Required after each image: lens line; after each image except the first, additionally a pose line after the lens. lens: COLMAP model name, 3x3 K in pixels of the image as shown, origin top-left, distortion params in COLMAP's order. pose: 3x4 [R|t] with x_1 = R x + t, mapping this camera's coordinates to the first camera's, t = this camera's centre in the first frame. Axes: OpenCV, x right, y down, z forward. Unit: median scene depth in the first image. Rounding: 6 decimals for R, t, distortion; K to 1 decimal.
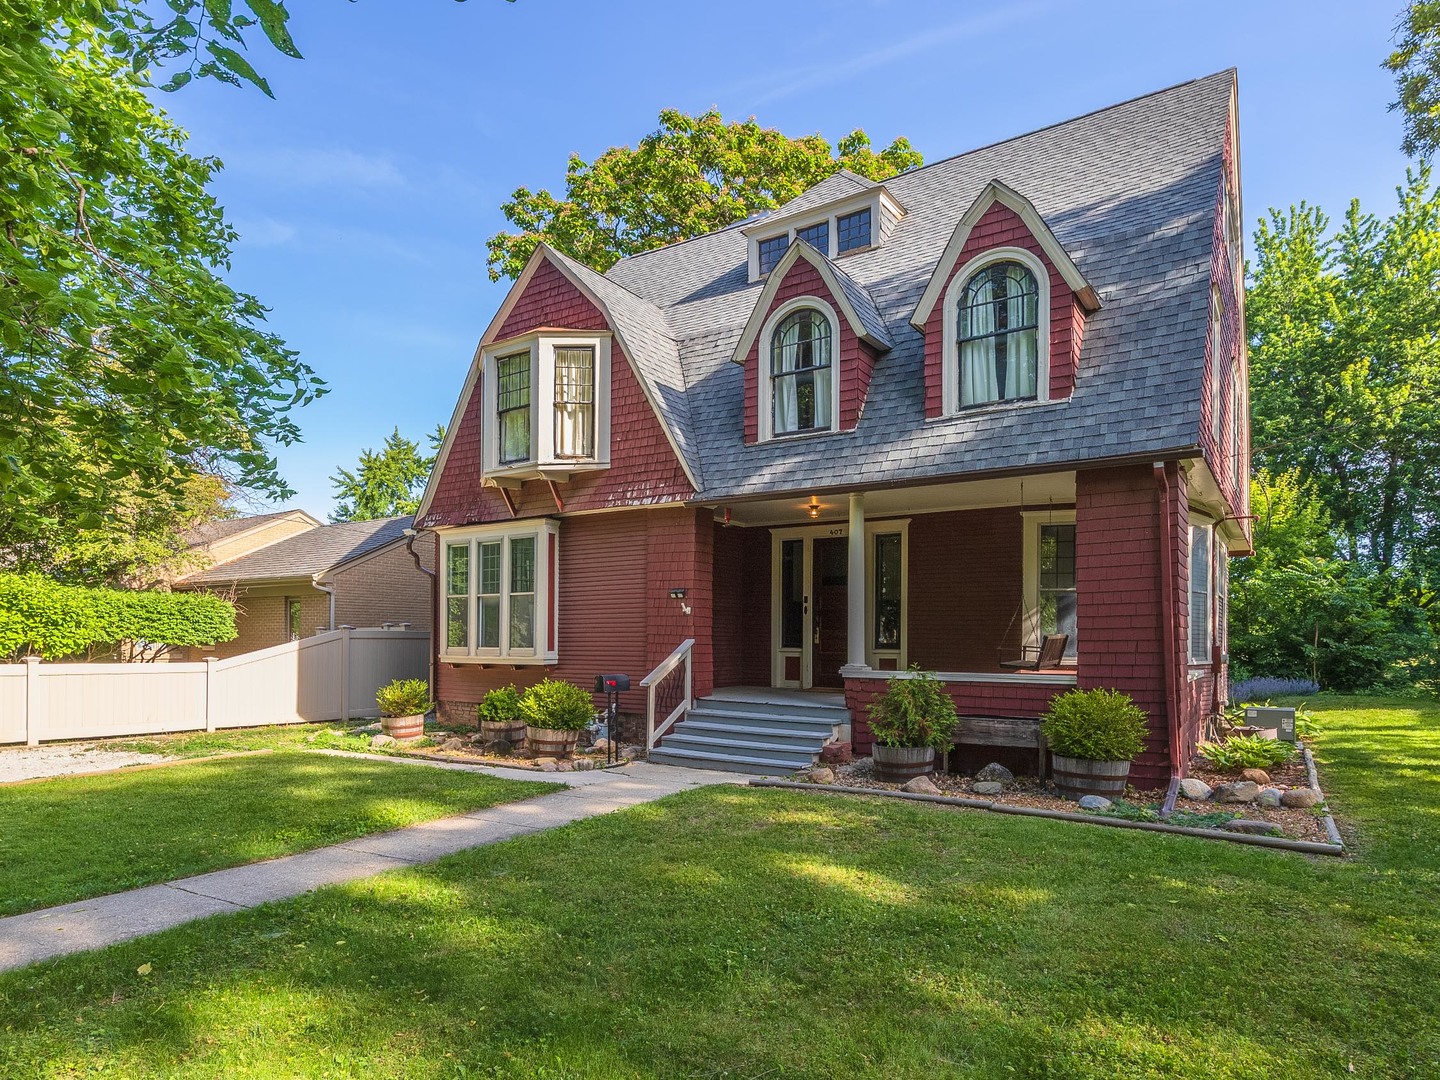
lens RADIAL K [[658.9, 0, 720.0], [0, 658.9, 541.9], [0, 0, 1]] dist [0.003399, -0.000330]
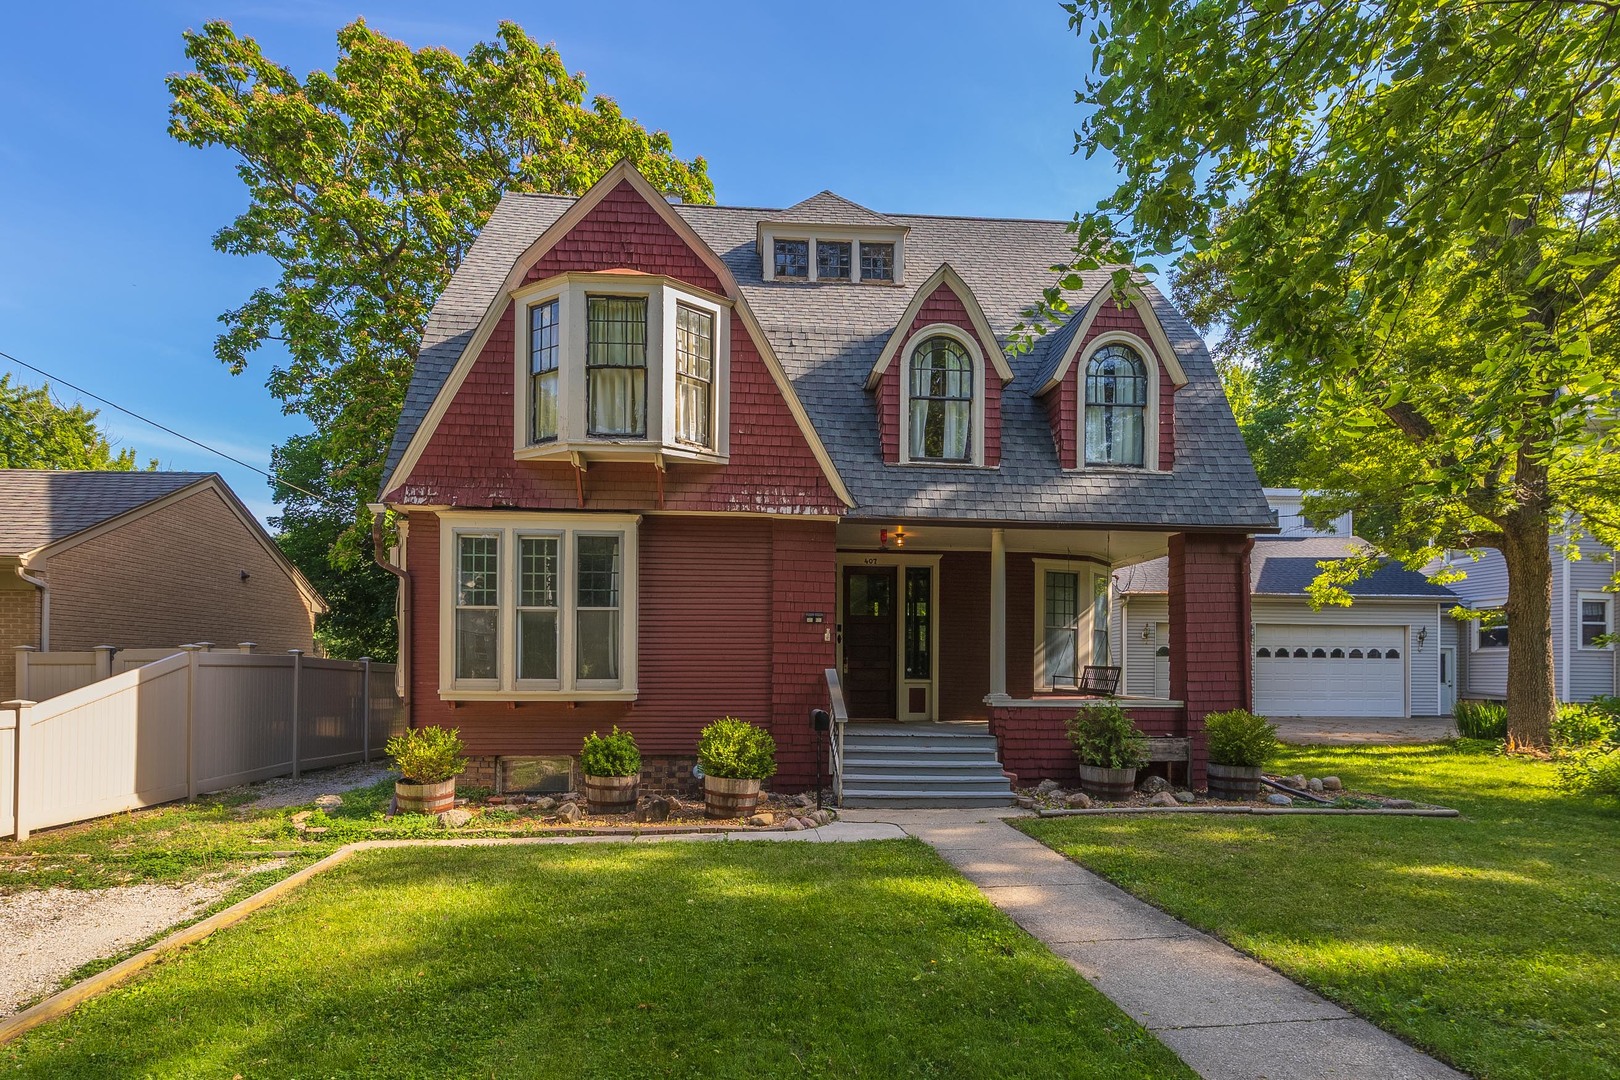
lens RADIAL K [[684.7, 0, 807.0], [0, 684.7, 576.5], [0, 0, 1]] dist [0.001931, 0.000889]
pose [[0.853978, 0.073535, 0.515087, -0.533733], [-0.079510, 0.996779, -0.010481, 0.031886], [-0.514198, -0.032004, 0.857074, 0.206011]]
